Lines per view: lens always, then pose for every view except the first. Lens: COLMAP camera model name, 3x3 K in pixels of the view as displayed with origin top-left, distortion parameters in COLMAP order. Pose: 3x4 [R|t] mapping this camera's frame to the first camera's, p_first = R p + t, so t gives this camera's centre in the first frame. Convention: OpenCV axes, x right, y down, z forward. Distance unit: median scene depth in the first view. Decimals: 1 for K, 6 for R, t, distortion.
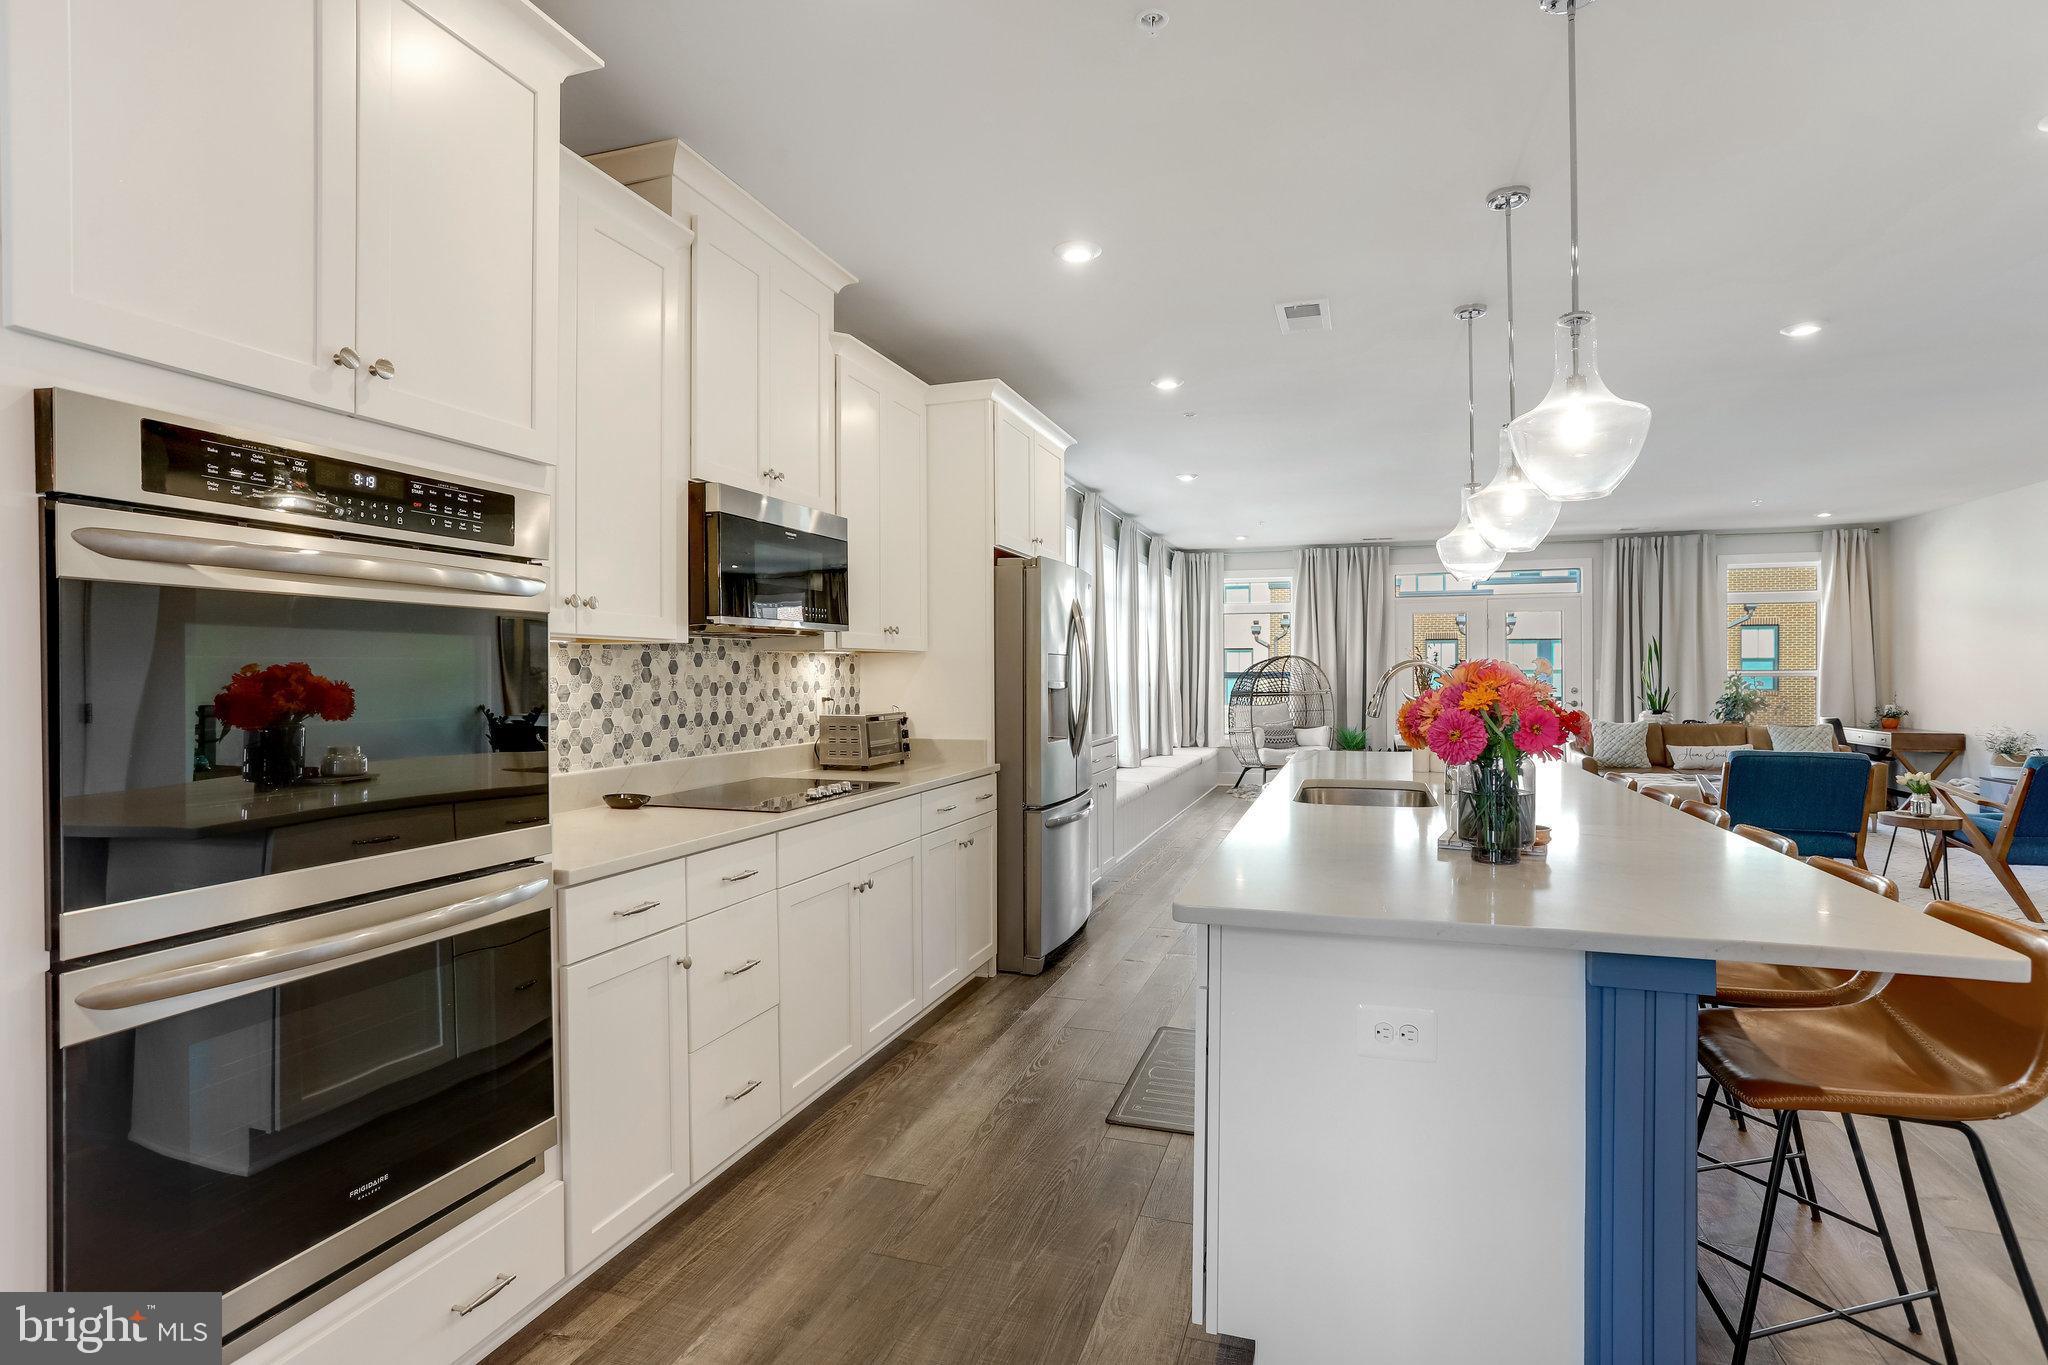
lens RADIAL K [[1013.5, 0, 1019.9], [0, 1013.5, 678.5], [0, 0, 1]] dist [-0.062287, 0.039463]
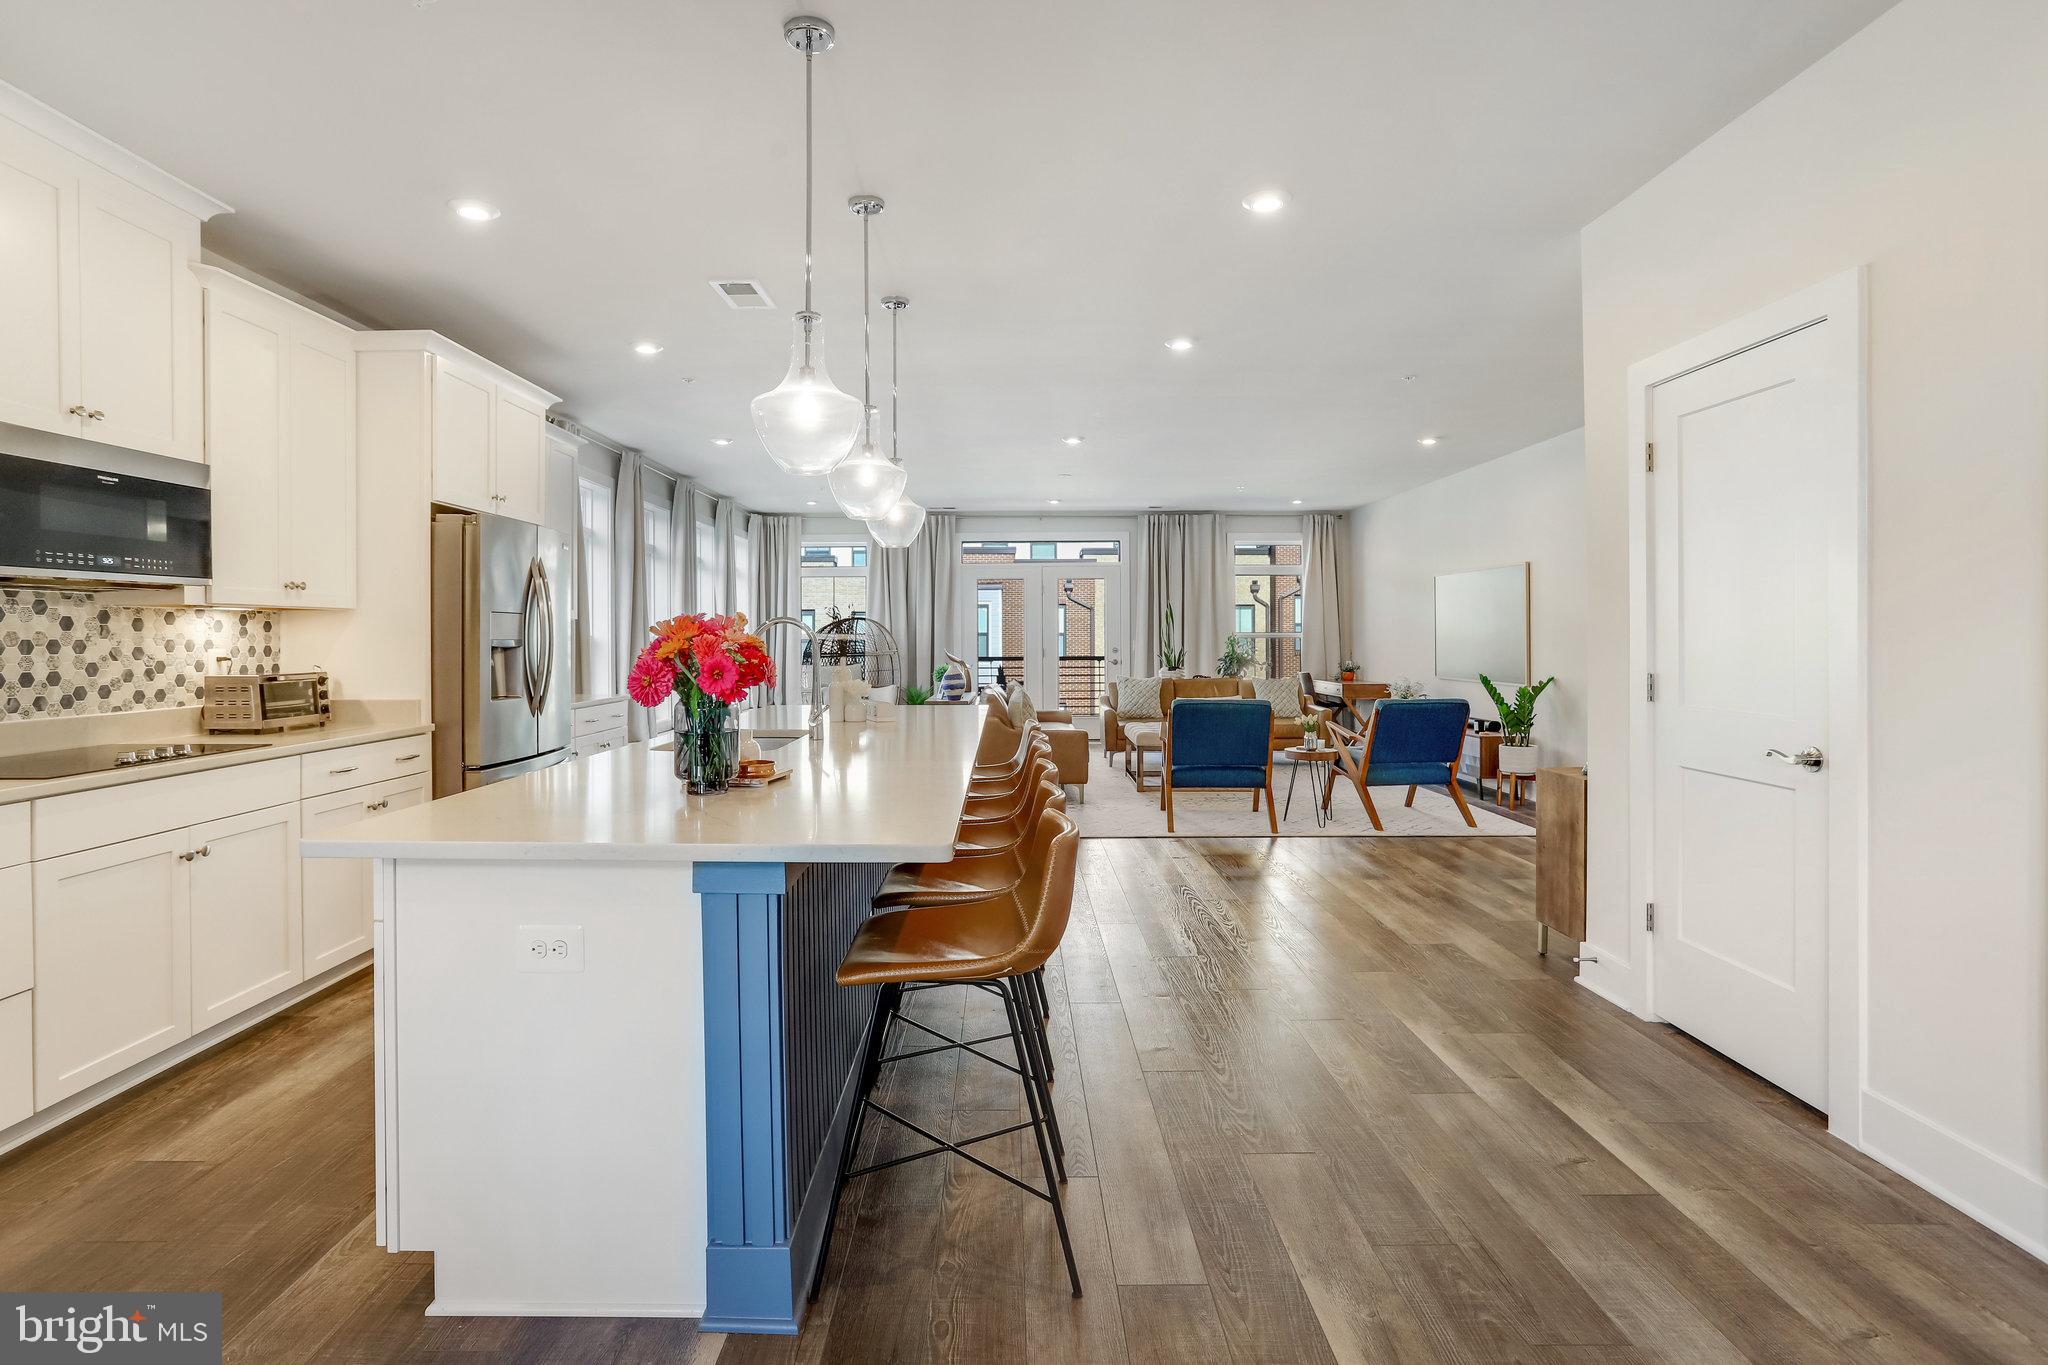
lens RADIAL K [[1012.6, 0, 998.5], [0, 1012.6, 637.1], [0, 0, 1]] dist [-0.060856, 0.034893]
pose [[0.950807, -0.000119, 0.309785, 0.213676], [0.001671, 0.999987, -0.004746, 0.006162], [-0.309780, 0.005030, 0.950795, -0.087755]]
